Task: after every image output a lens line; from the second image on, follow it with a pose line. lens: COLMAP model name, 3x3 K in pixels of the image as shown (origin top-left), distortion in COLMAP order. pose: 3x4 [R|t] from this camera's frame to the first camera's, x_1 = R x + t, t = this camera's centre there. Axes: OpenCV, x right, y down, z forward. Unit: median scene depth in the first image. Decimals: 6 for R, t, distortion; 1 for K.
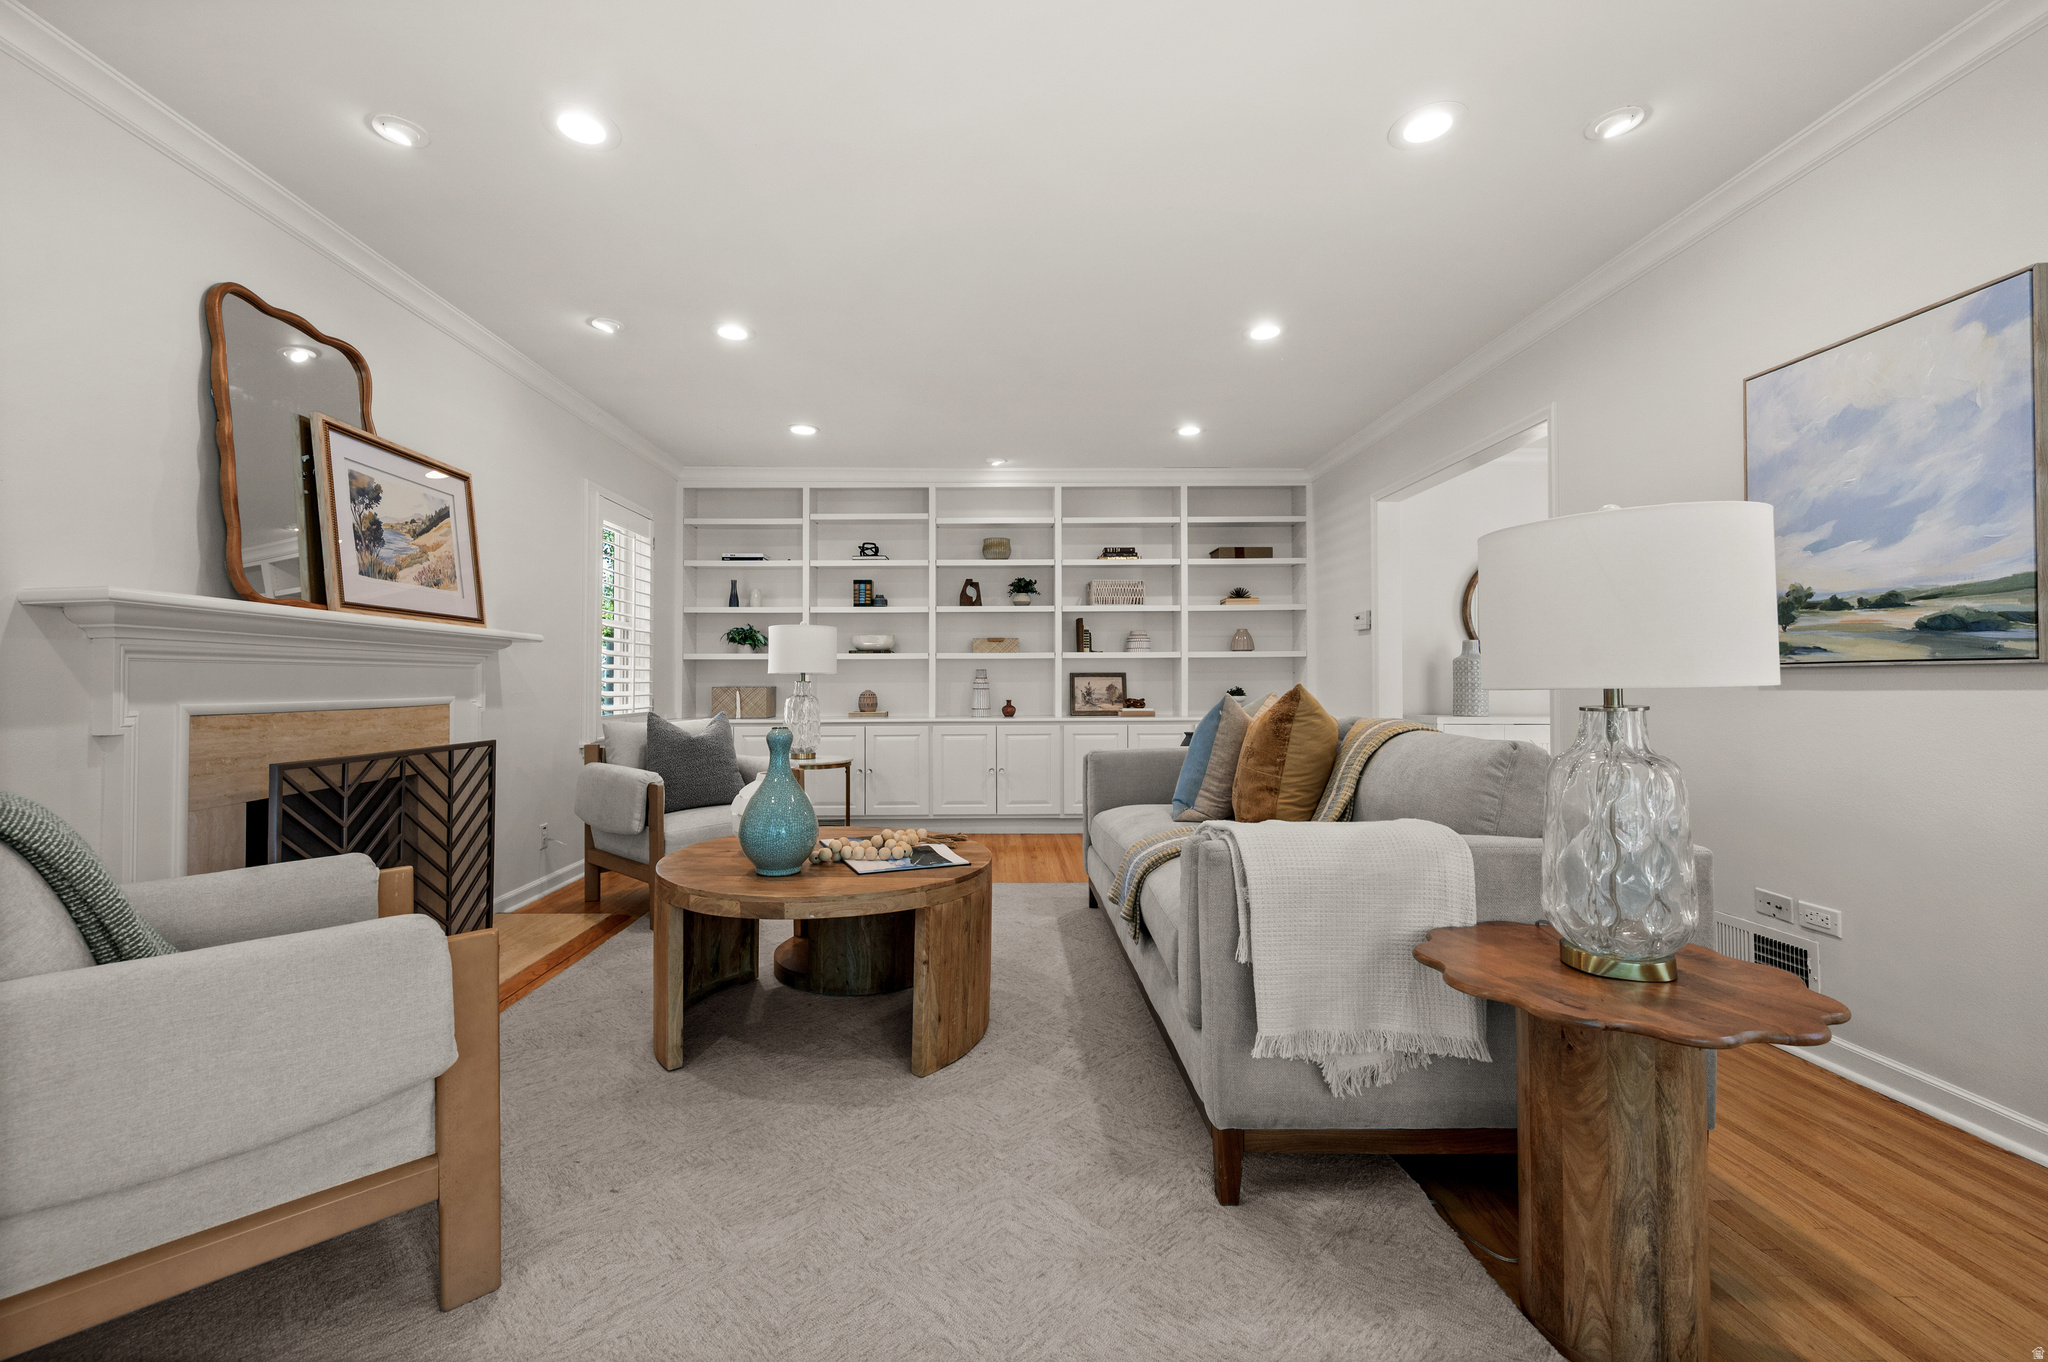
lens RADIAL K [[820.6, 0, 1022.4], [0, 820.6, 679.5], [0, 0, 1]] dist [-0.000360, -0.000444]
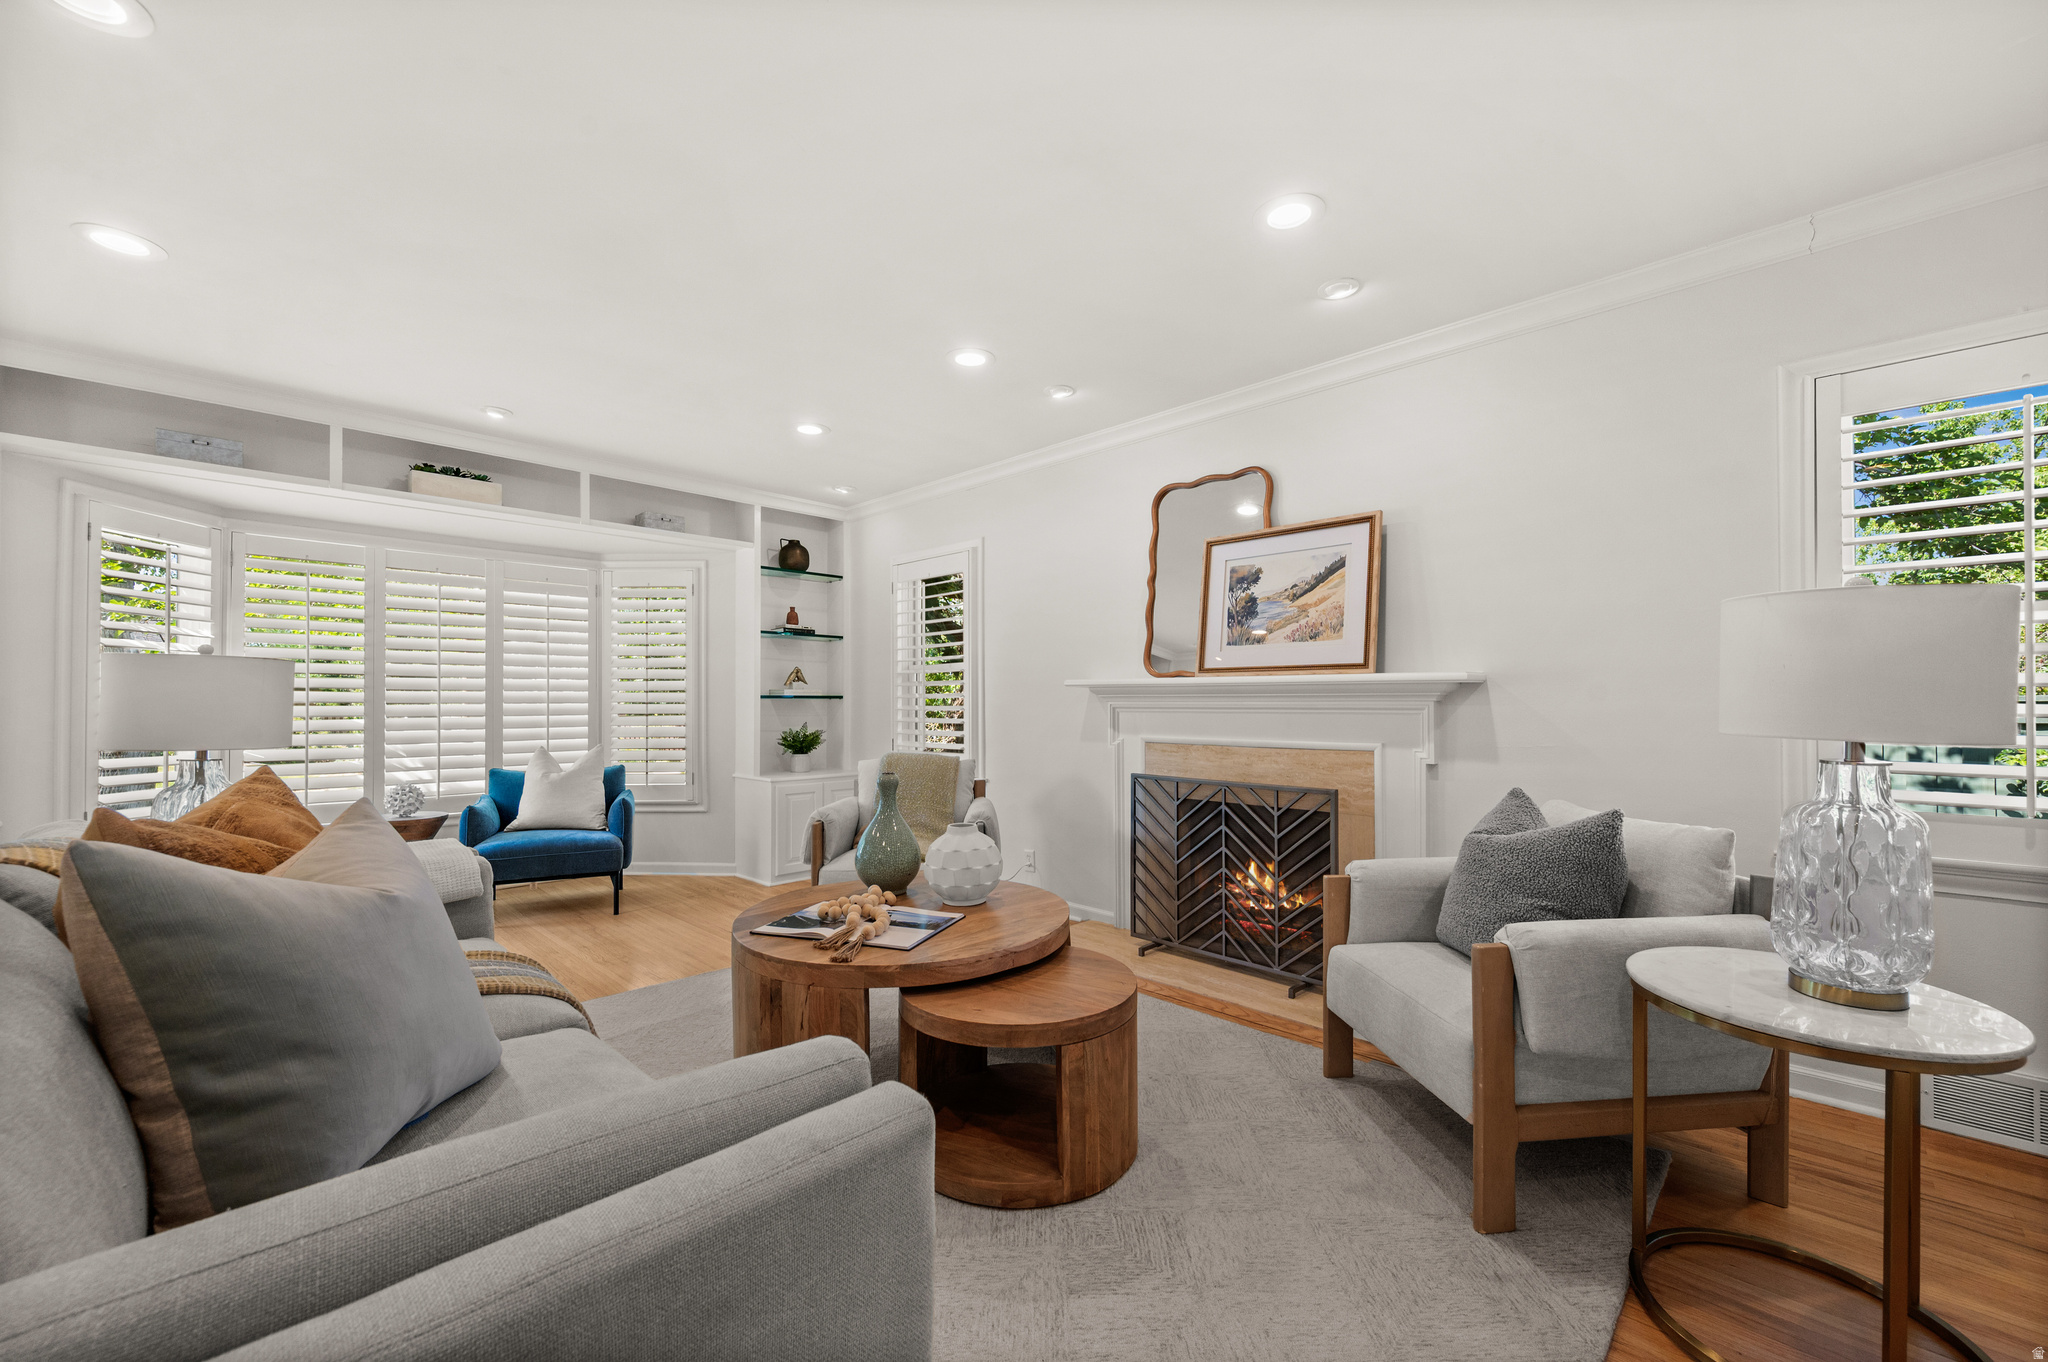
lens RADIAL K [[820.6, 0, 1025.8], [0, 820.6, 689.4], [0, 0, 1]] dist [-0.000360, -0.000444]
pose [[-0.742987, 0.002549, -0.669301, 0.311846], [0.009464, 0.999933, -0.006698, -0.048627], [0.669239, -0.011311, -0.742961, 1.688033]]
